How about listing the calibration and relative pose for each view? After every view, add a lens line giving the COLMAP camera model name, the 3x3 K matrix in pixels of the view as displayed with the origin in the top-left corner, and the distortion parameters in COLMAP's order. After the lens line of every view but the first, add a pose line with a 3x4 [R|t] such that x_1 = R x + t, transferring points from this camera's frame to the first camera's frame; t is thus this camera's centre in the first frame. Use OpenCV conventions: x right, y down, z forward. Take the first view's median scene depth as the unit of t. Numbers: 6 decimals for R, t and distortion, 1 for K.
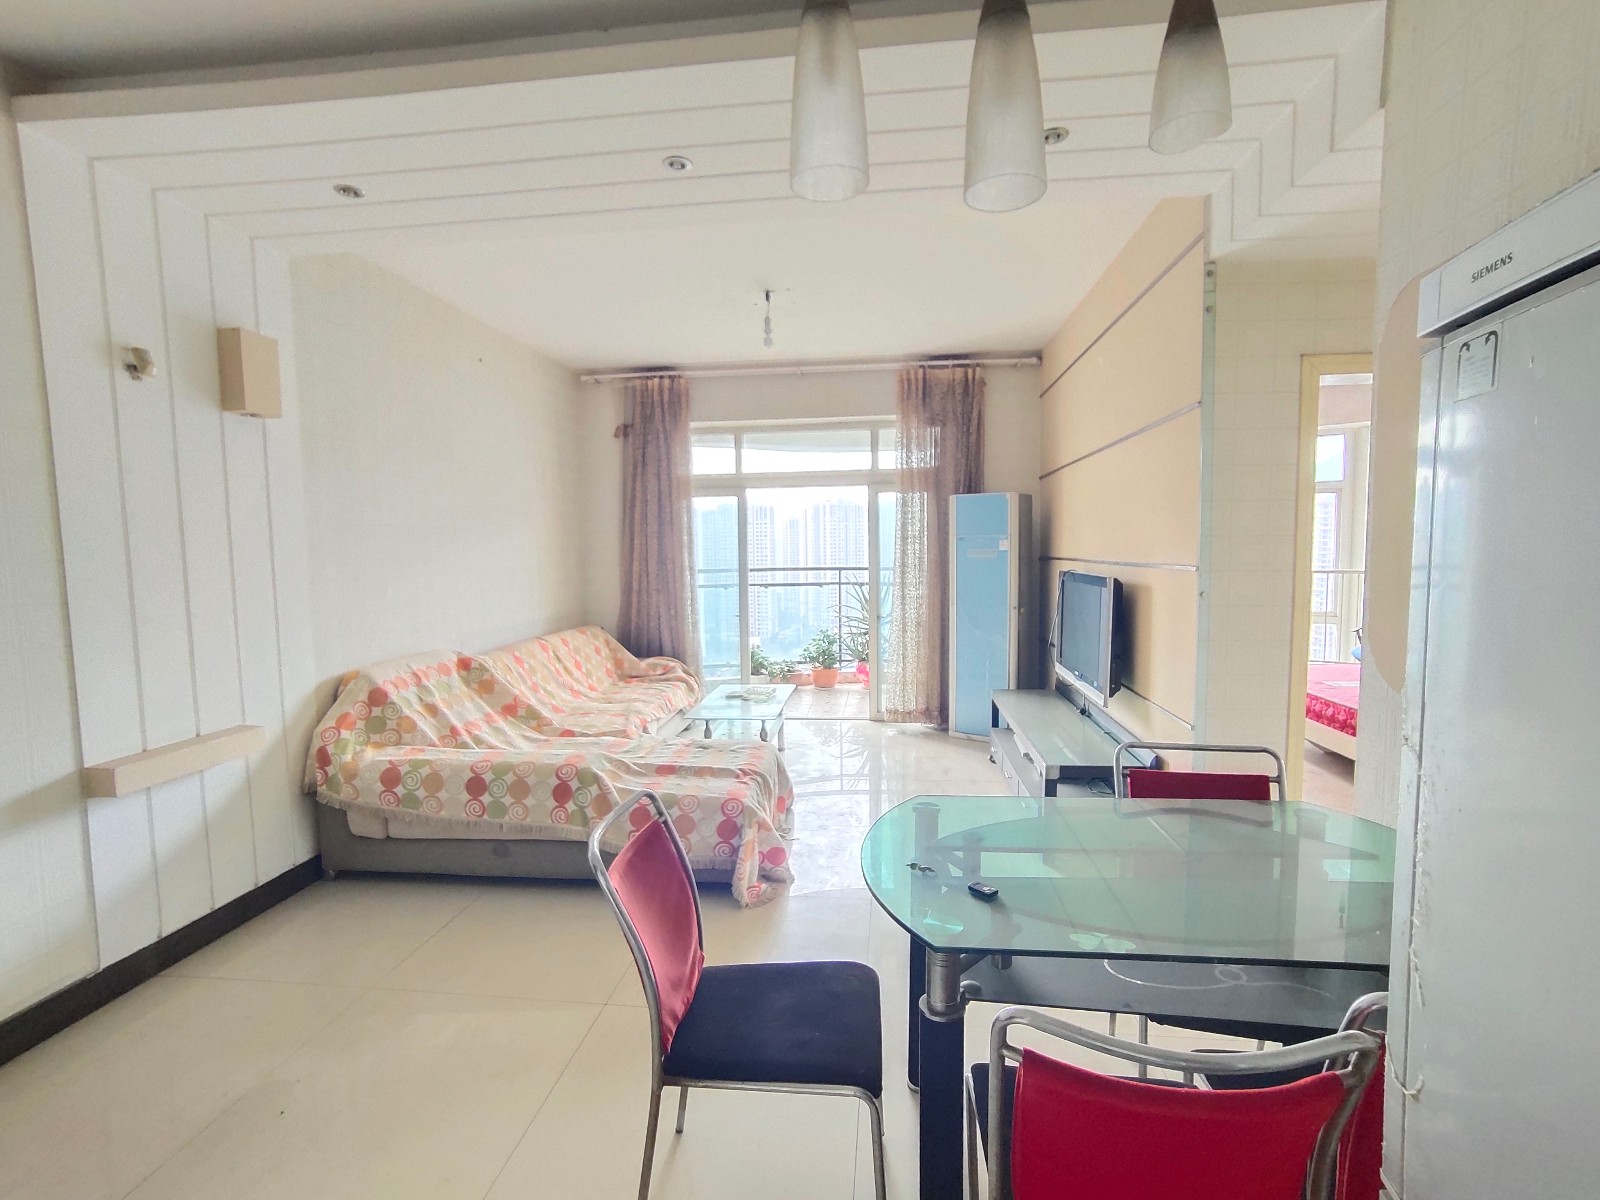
lens RADIAL K [[729.3, 0, 800.0], [0, 729.3, 600.0], [0, 0, 1]] dist [-0.093489, 0.046592]
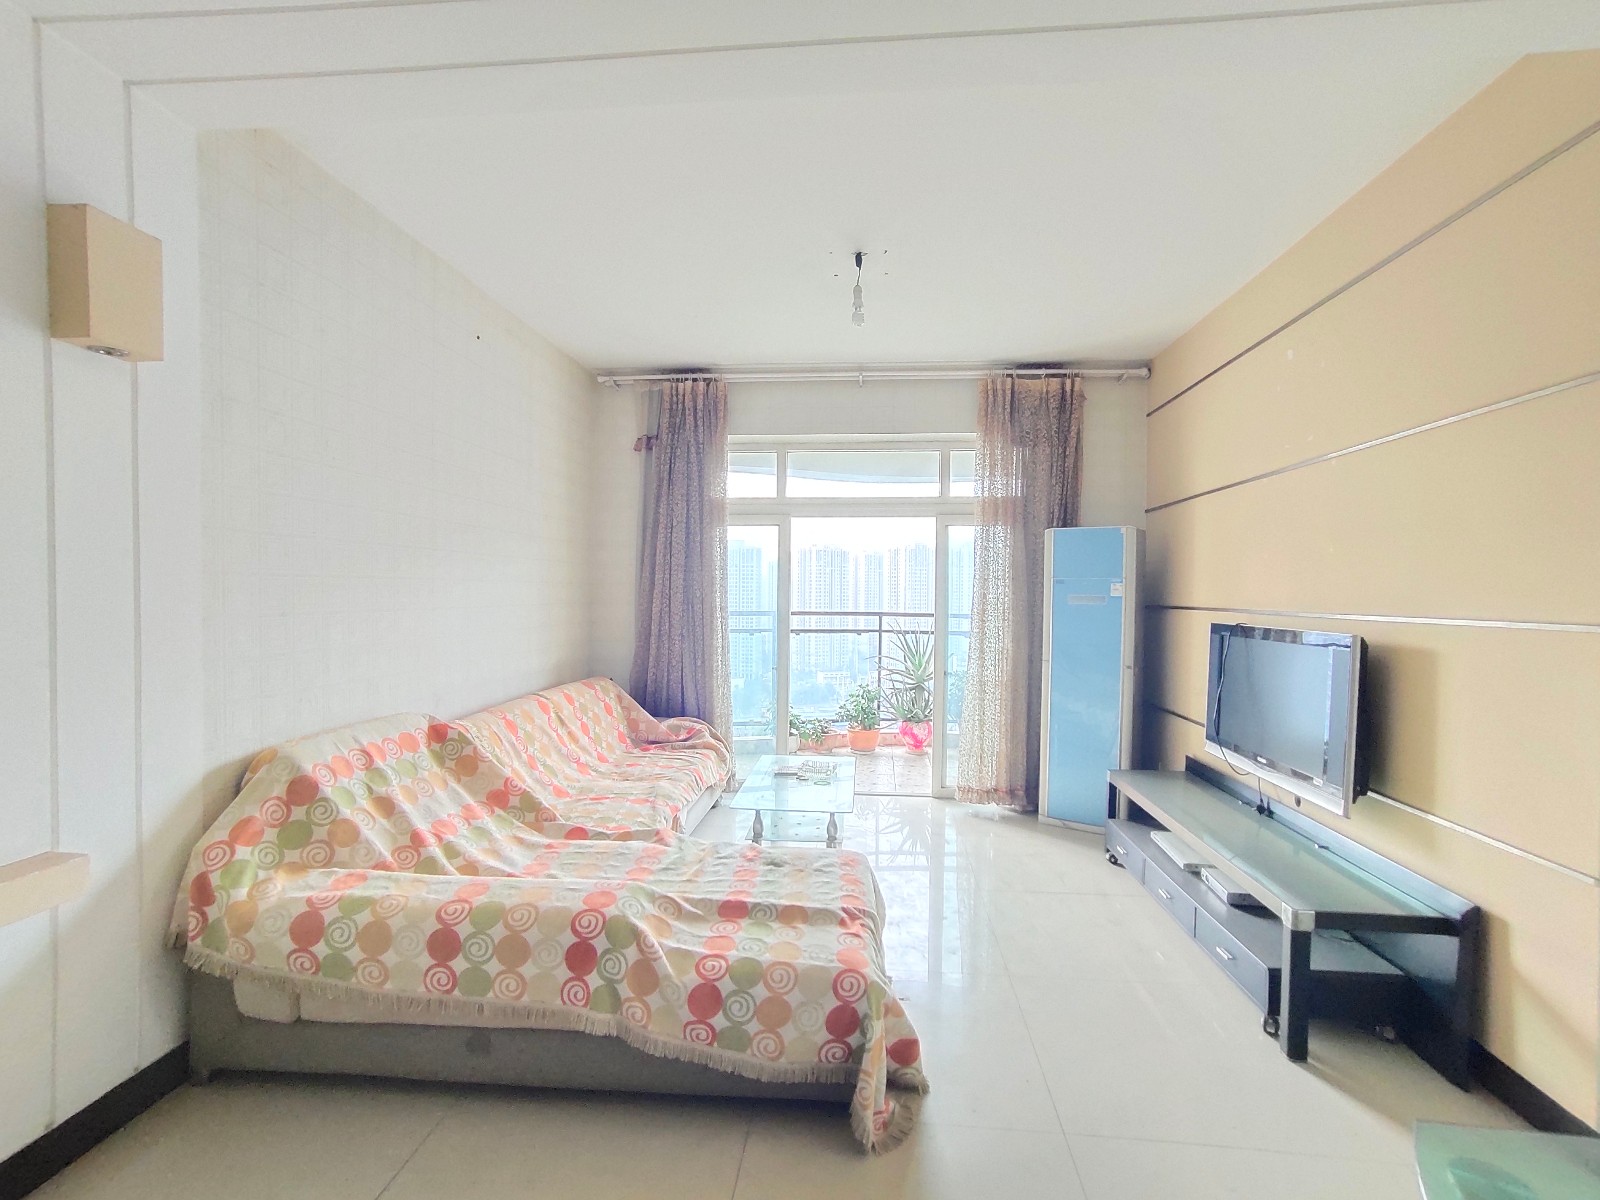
lens RADIAL K [[729.3, 0, 800.0], [0, 729.3, 600.0], [0, 0, 1]] dist [-0.093489, 0.046592]
pose [[0.999588, 0.023415, 0.016574, -0.089465], [-0.022381, 0.997945, -0.060036, -0.008095], [-0.017945, 0.059640, 0.998059, 0.202207]]
